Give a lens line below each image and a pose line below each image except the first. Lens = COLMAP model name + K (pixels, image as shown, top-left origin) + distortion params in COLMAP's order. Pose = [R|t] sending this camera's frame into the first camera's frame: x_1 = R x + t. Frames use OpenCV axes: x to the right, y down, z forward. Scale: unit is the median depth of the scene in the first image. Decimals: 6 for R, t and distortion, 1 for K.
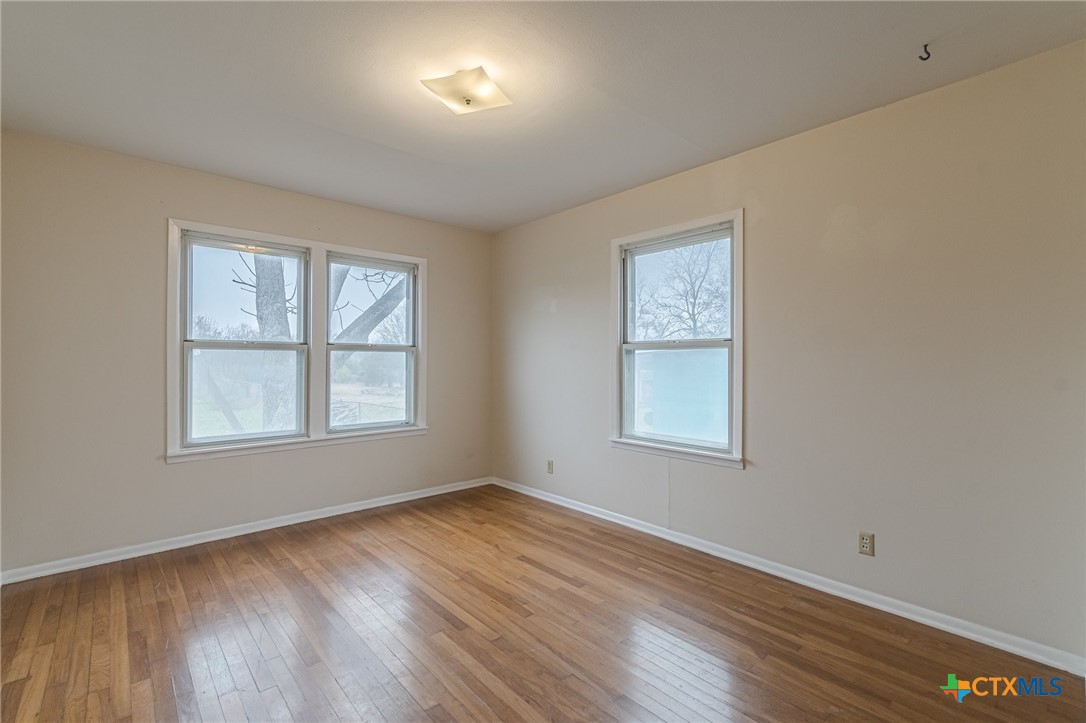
lens RADIAL K [[479.7, 0, 543.0], [0, 479.7, 361.5], [0, 0, 1]] dist [0.000793, 0.000386]
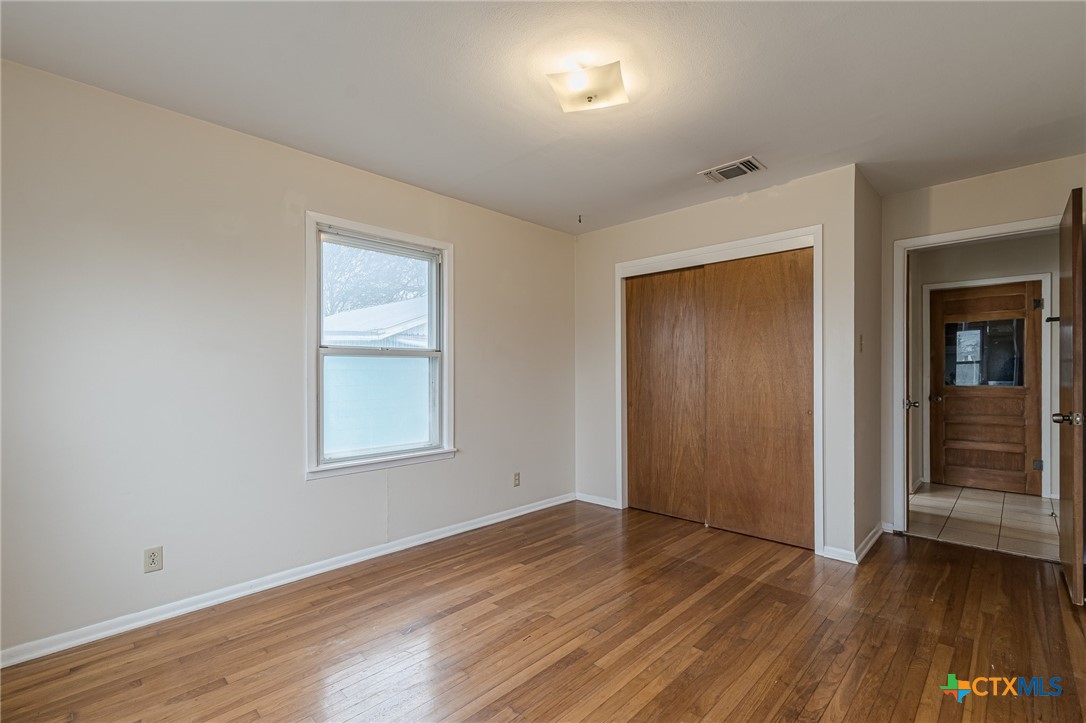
lens RADIAL K [[480.5, 0, 544.7], [0, 480.5, 374.5], [0, 0, 1]] dist [-0.000414, -0.000131]
pose [[-0.071807, -0.008507, 0.997382, -0.818797], [0.001391, 0.999962, 0.008630, 0.002552], [-0.997418, 0.002007, -0.071792, 0.850401]]
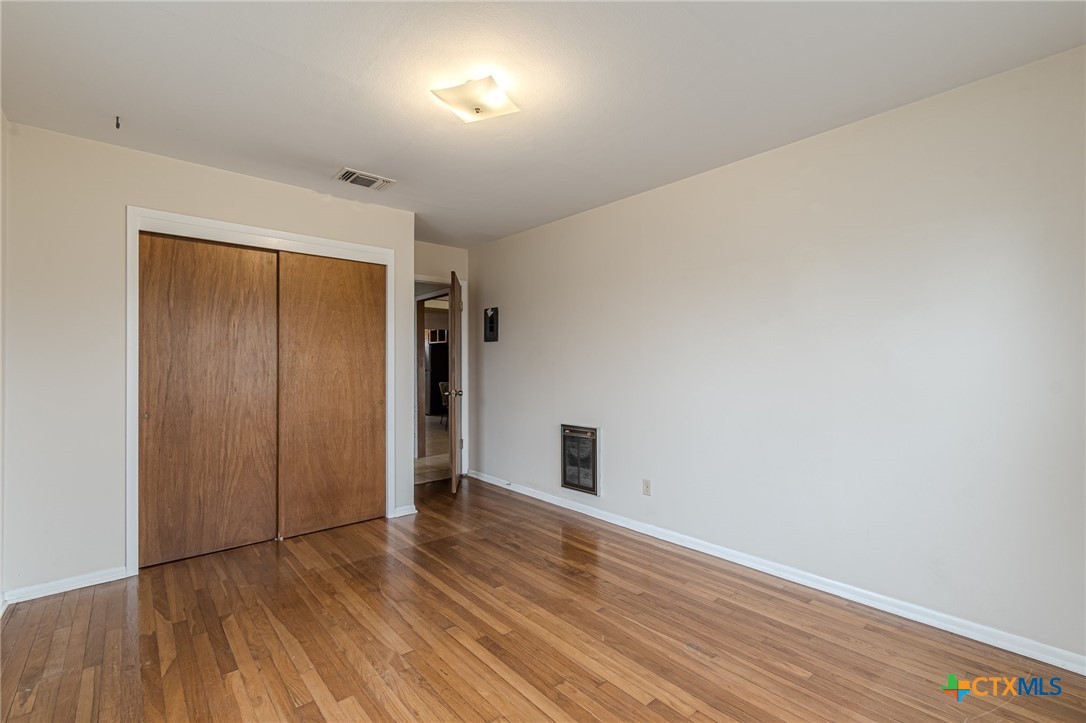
lens RADIAL K [[479.7, 0, 543.0], [0, 479.7, 361.5], [0, 0, 1]] dist [0.000793, 0.000386]
pose [[-0.999933, -0.000550, 0.011527, -0.224753], [-0.000685, 0.999932, -0.011666, 0.003036], [-0.011520, -0.011673, -0.999866, 1.475137]]
